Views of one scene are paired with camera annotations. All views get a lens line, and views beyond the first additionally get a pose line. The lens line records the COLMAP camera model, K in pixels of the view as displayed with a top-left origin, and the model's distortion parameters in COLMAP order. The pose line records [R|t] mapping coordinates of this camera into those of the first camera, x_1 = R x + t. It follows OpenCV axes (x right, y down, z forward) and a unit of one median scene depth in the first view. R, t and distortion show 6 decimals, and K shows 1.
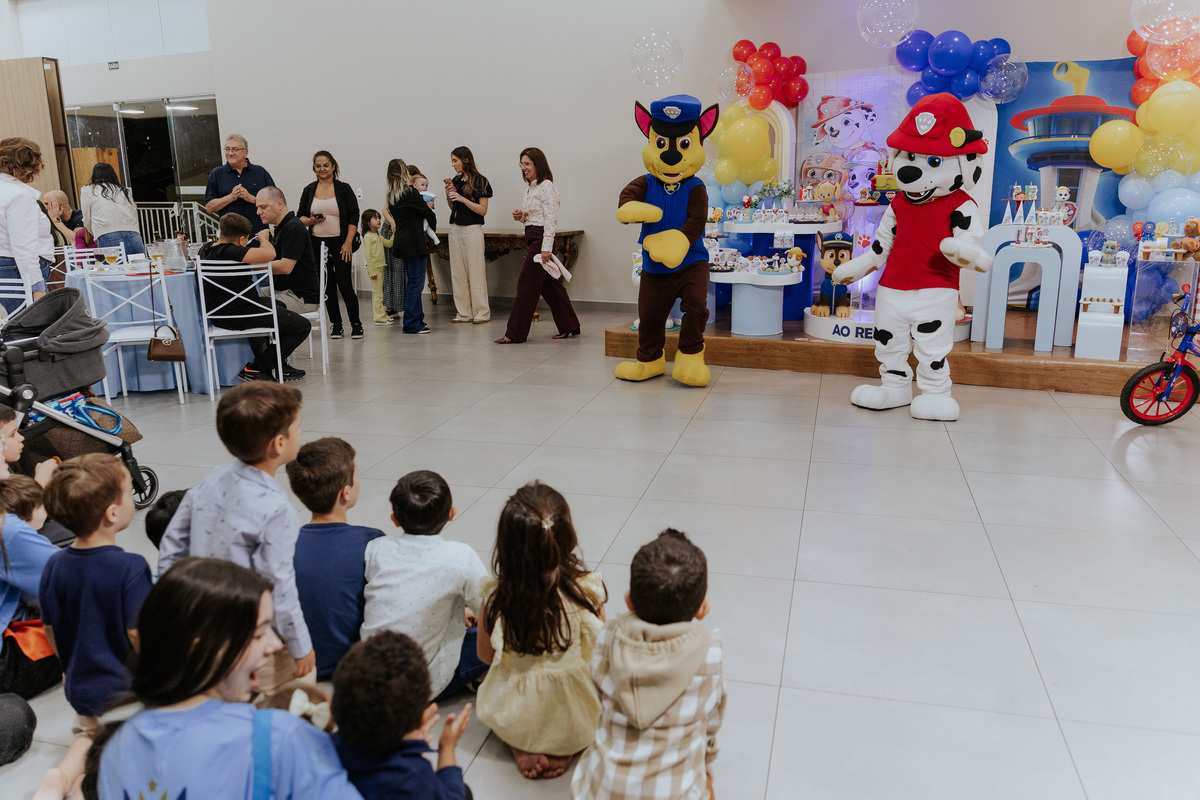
lens RADIAL K [[1012.4, 0, 560.1], [0, 1012.4, 415.1], [0, 0, 1]] dist [0.003154, -0.032357]
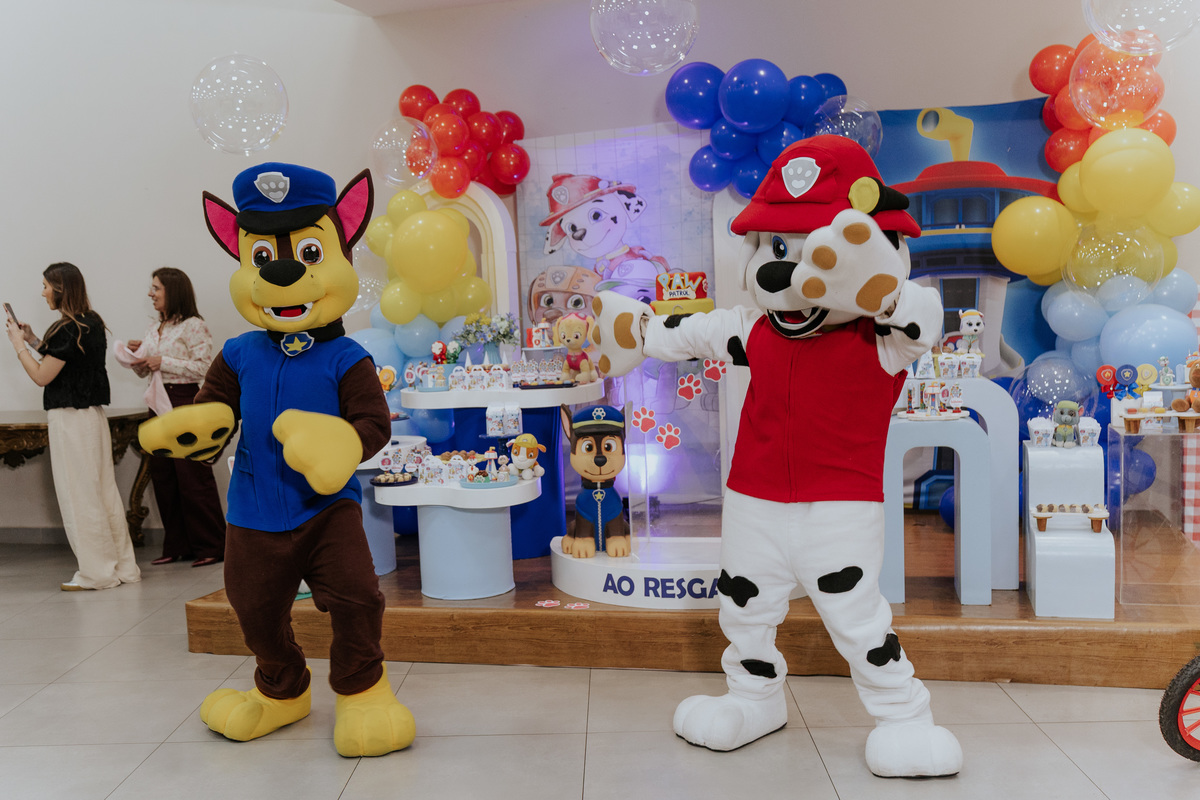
lens RADIAL K [[1346.4, 0, 526.9], [0, 1346.4, 428.0], [0, 0, 1]] dist [0.007844, -0.017196]
pose [[0.977762, -0.051934, 0.203184, 0.083727], [0.079960, 0.987986, -0.132253, -0.070916], [-0.193874, 0.145559, 0.970168, 0.284759]]
